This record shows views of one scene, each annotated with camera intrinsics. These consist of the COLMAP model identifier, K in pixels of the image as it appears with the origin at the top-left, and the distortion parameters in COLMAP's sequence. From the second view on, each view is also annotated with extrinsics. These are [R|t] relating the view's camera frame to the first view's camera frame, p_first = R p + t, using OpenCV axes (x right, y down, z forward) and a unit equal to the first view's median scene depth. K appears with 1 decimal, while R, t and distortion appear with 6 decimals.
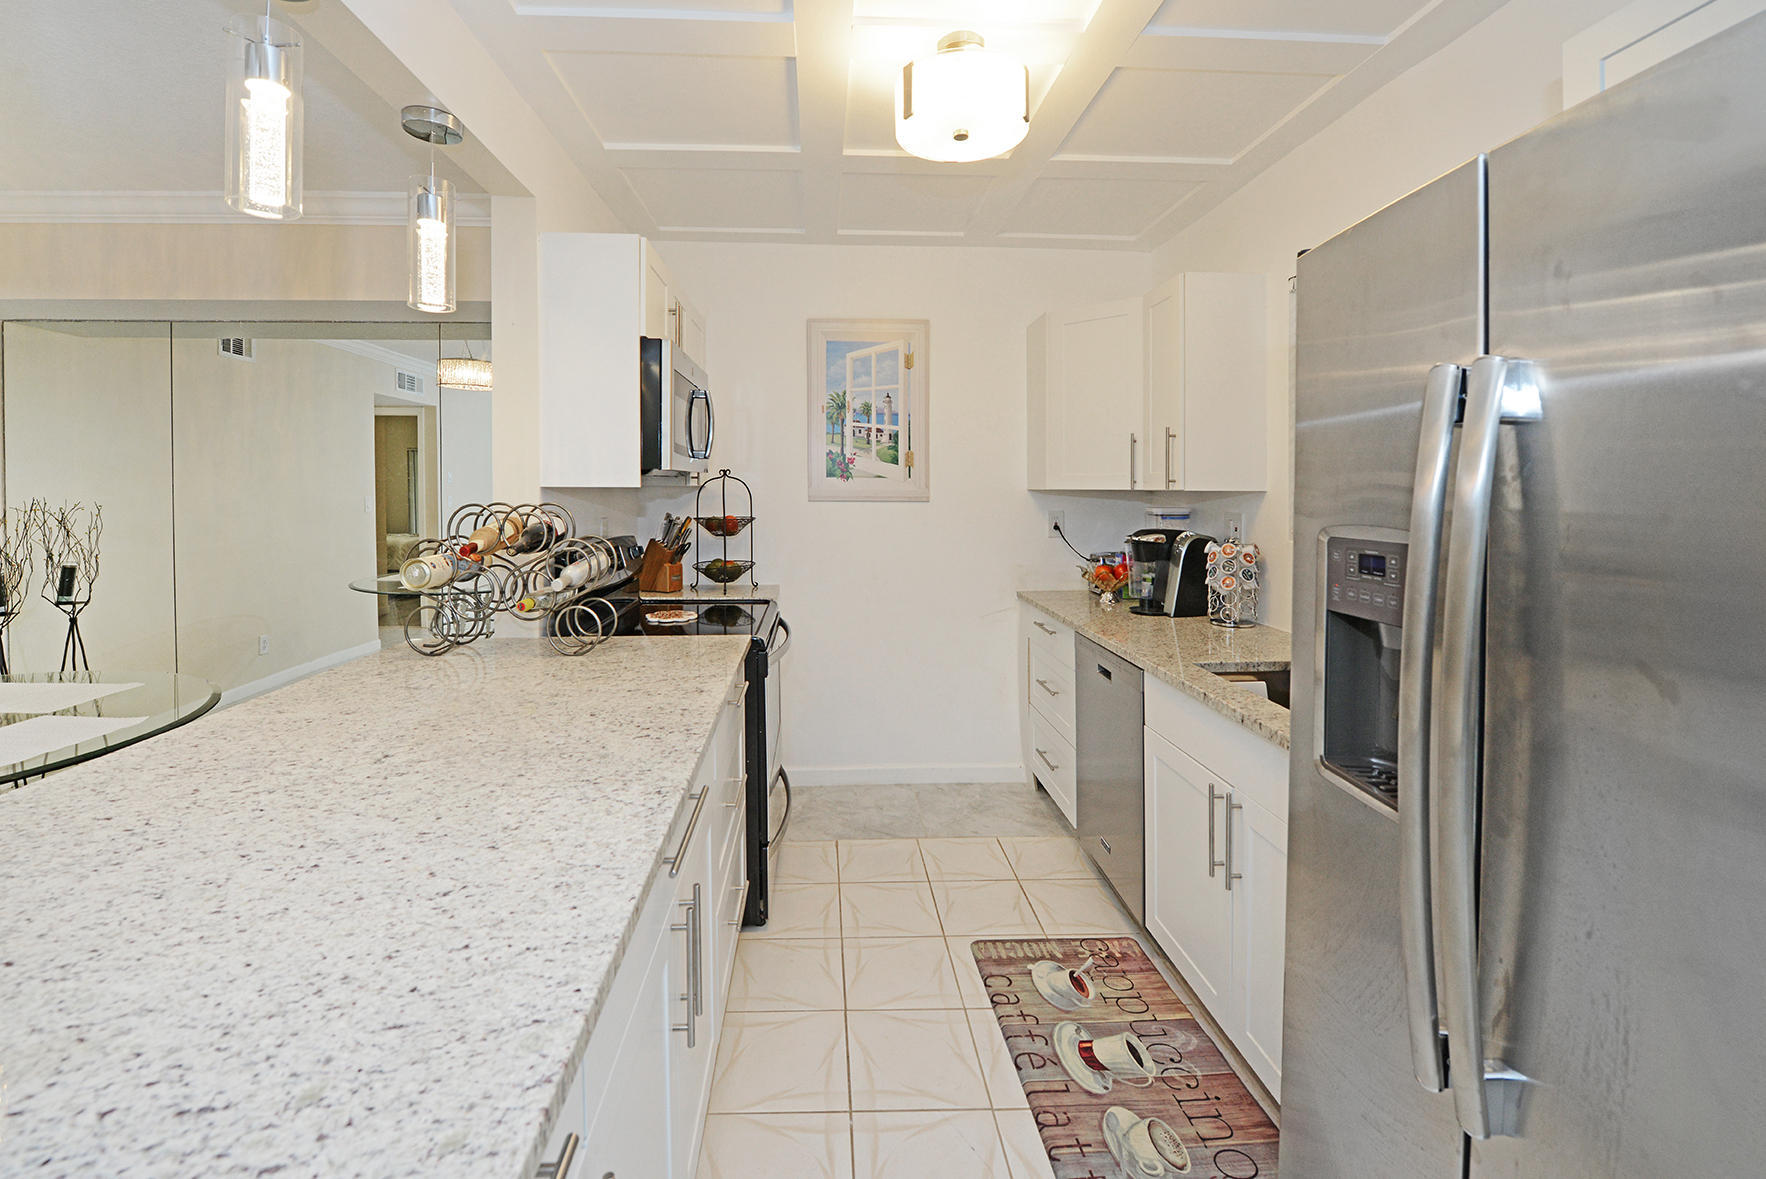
lens RADIAL K [[721.1, 0, 850.7], [0, 721.1, 491.5], [0, 0, 1]] dist [-0.014598, 0.000318]
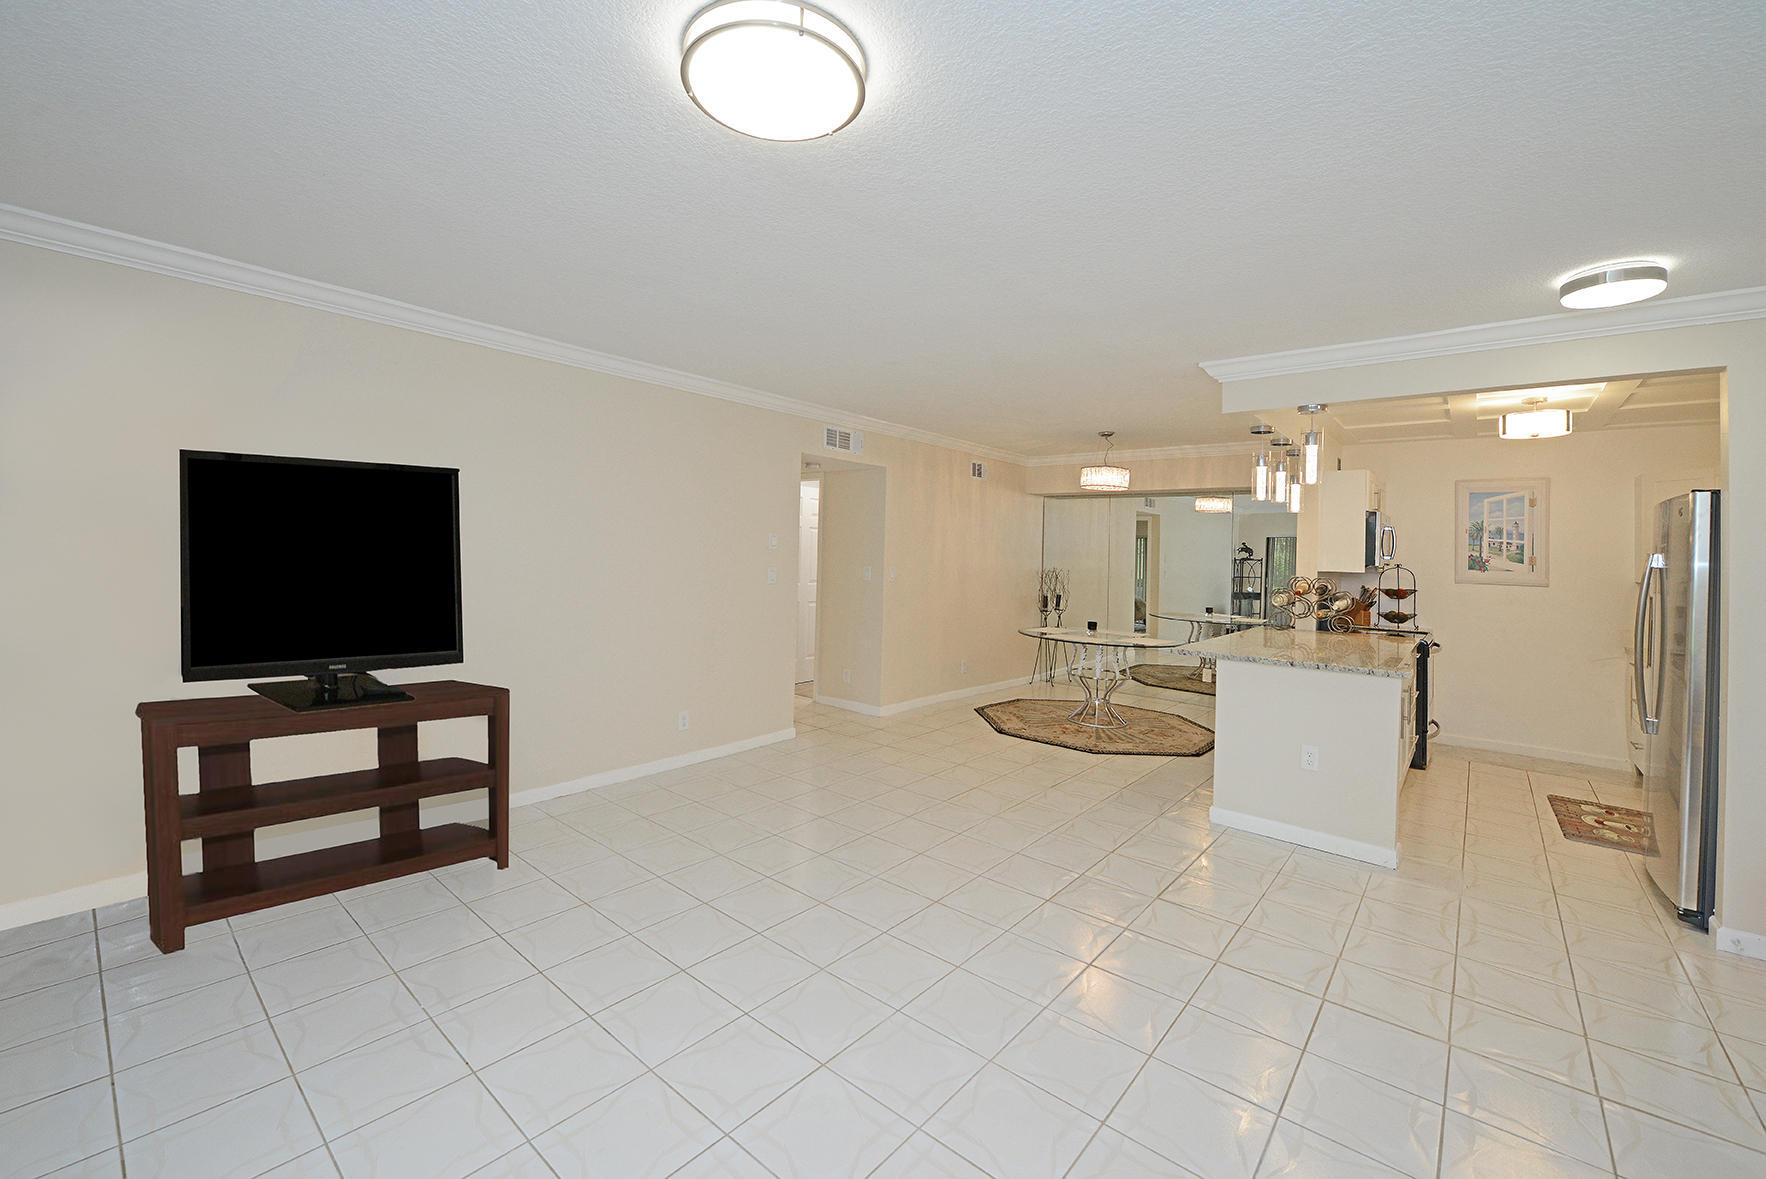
lens RADIAL K [[721.1, 0, 834.6], [0, 721.1, 546.6], [0, 0, 1]] dist [-0.014598, 0.000318]
pose [[0.709551, 0.010103, -0.704582, 0.103593], [-0.035171, 0.999159, -0.021091, 0.015940], [0.703776, 0.039746, 0.709309, -1.447918]]
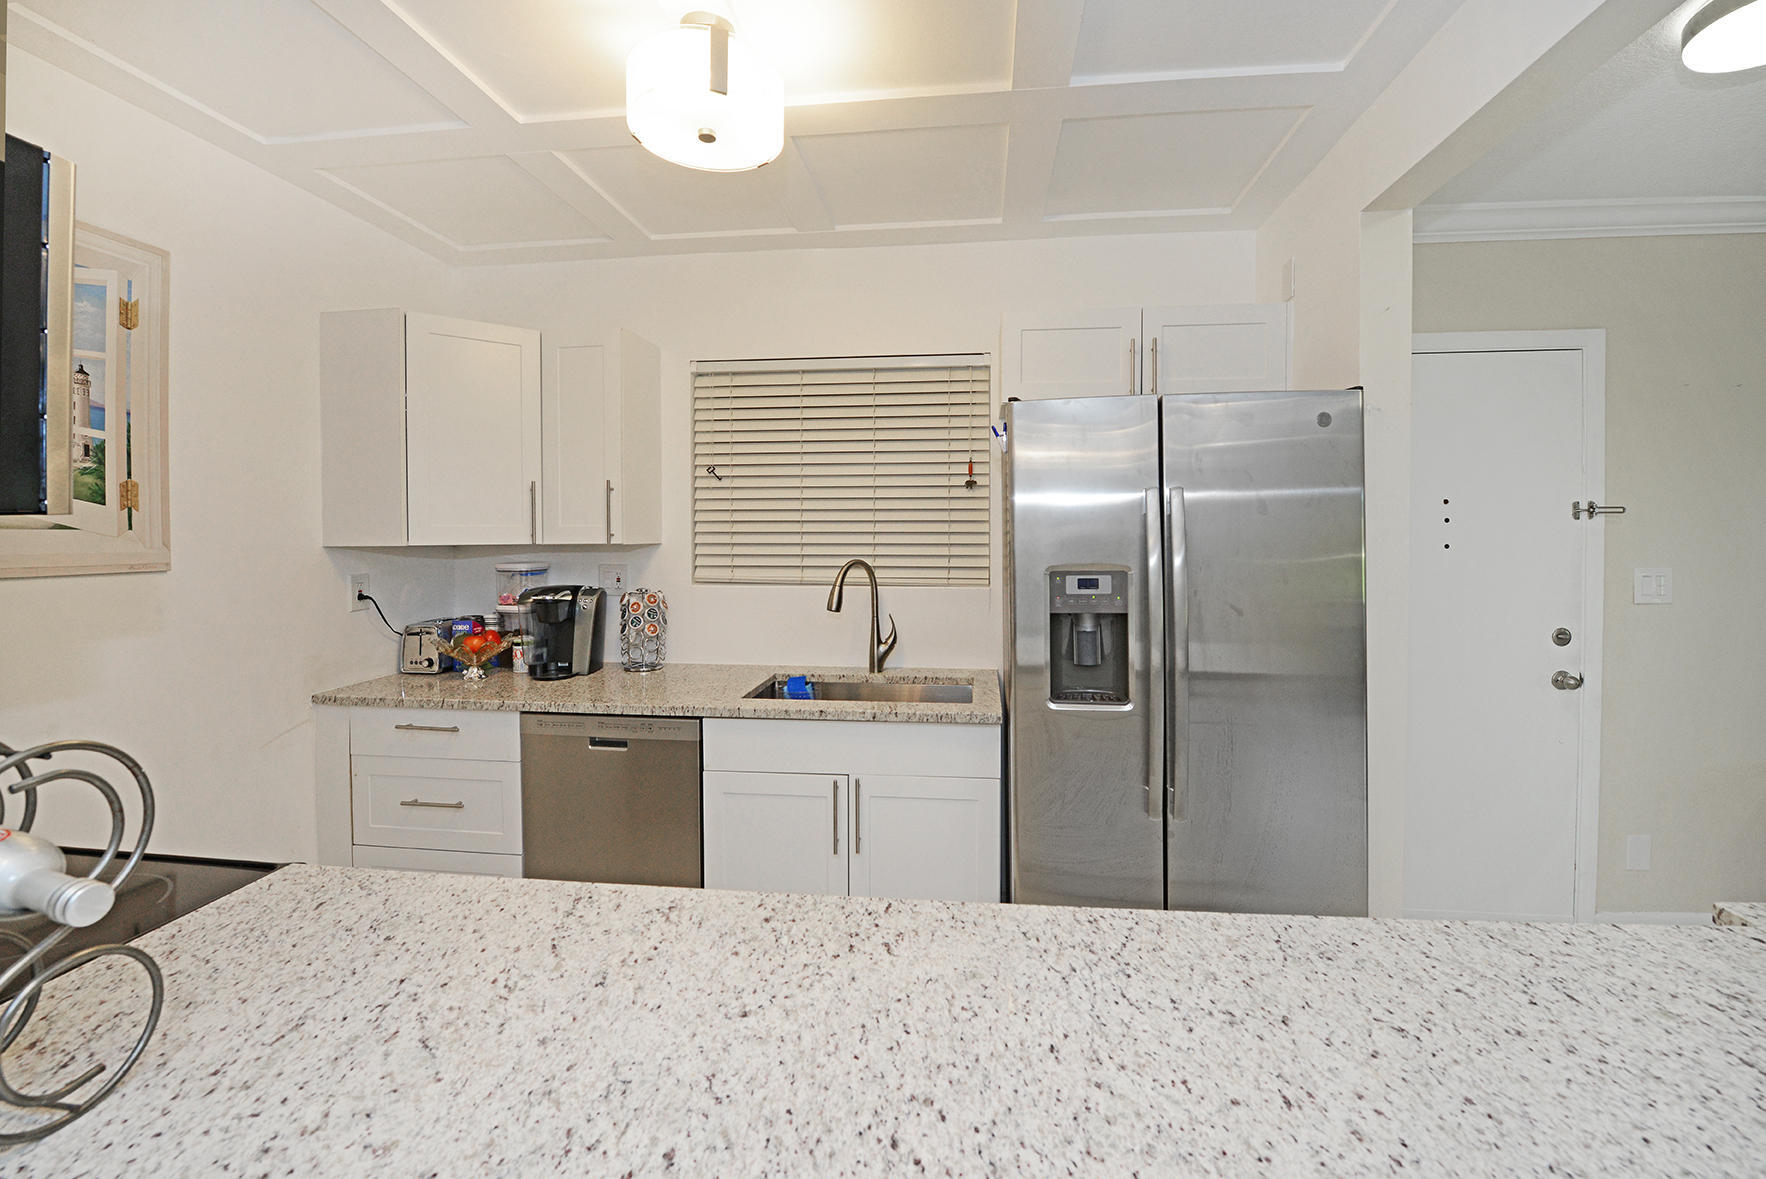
lens RADIAL K [[721.1, 0, 902.8], [0, 721.1, 533.5], [0, 0, 1]] dist [-0.014598, 0.000318]
pose [[0.151700, -0.005179, 0.988413, -0.391954], [0.008511, 0.999956, 0.003933, -0.014261], [-0.988390, 0.007816, 0.151737, 0.378149]]
